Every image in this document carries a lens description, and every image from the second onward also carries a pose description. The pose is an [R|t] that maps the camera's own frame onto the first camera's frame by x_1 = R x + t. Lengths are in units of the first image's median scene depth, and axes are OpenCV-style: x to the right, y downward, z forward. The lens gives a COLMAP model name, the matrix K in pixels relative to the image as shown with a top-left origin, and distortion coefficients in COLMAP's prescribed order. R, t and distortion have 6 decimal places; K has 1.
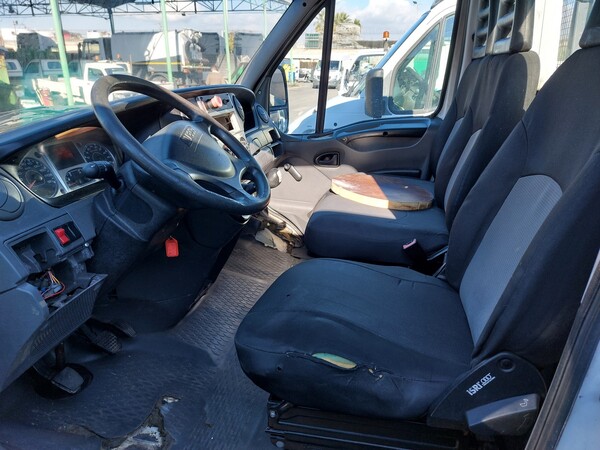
lens RADIAL K [[443.9, 0, 298.9], [0, 443.9, 227.8], [0, 0, 1]] dist [0.047142, 0.003247]
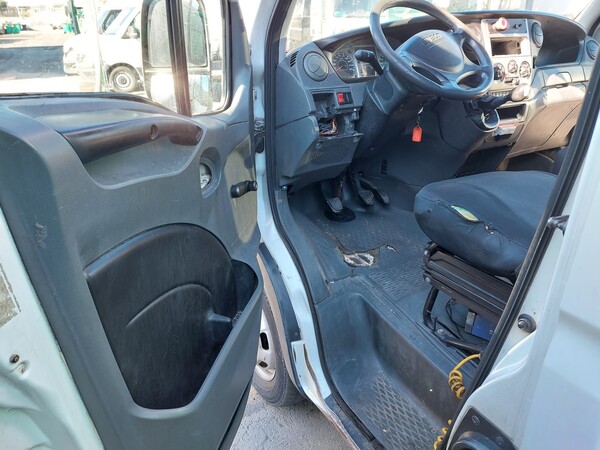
lens RADIAL K [[443.9, 0, 298.9], [0, 443.9, 227.8], [0, 0, 1]] dist [0.047142, 0.003247]
pose [[0.669804, 0.304885, -0.677058, 0.362785], [-0.255121, 0.950800, 0.175766, 0.127401], [0.697335, 0.055002, 0.714632, -0.154291]]
